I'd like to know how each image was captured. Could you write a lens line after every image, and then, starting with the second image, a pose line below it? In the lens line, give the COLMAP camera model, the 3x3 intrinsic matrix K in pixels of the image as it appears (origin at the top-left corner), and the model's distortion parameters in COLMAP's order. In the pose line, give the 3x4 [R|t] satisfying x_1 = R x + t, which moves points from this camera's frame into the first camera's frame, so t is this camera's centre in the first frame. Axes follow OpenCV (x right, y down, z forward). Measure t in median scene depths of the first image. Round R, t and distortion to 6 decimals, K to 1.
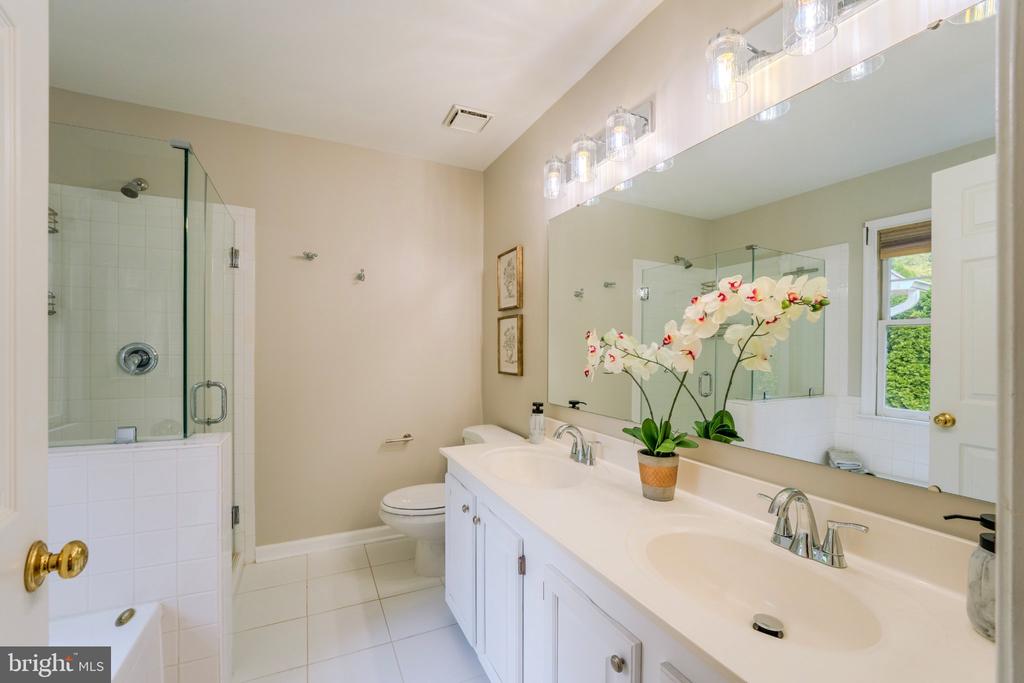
lens RADIAL K [[428.7, 0, 505.9], [0, 428.7, 339.6], [0, 0, 1]] dist [0.001418, 0.000219]
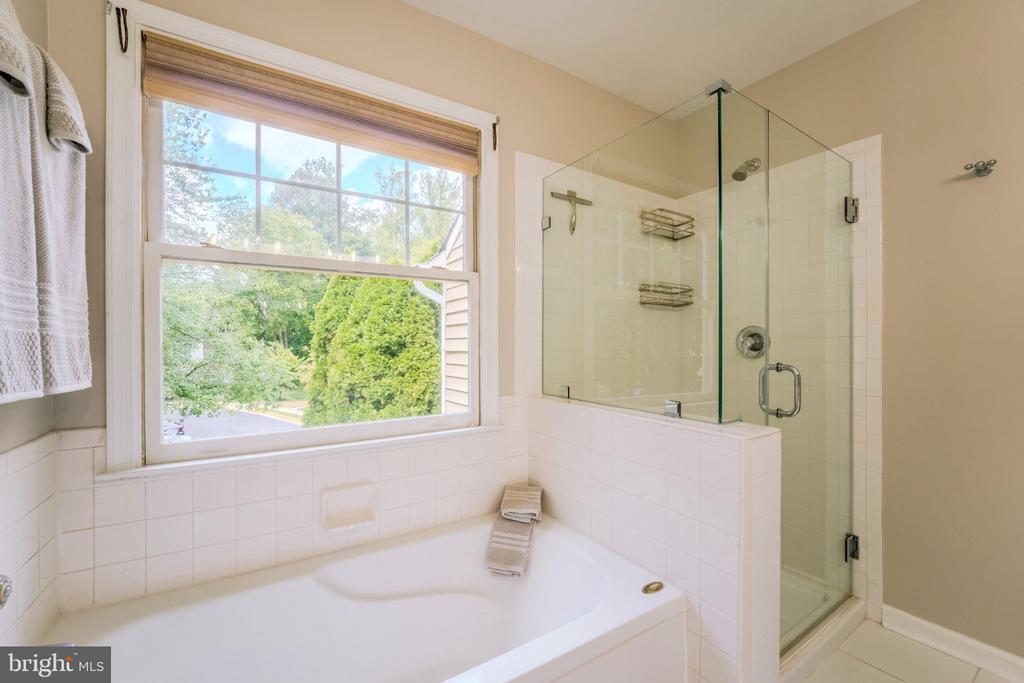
lens RADIAL K [[416.8, 0, 511.3], [0, 416.8, 347.2], [0, 0, 1]] dist [-0.000442, 0.000289]
pose [[0.152751, 0.002377, -0.988262, 0.012188], [0.015378, 0.999870, 0.004782, 0.042961], [0.988145, -0.015928, 0.152695, 0.300918]]
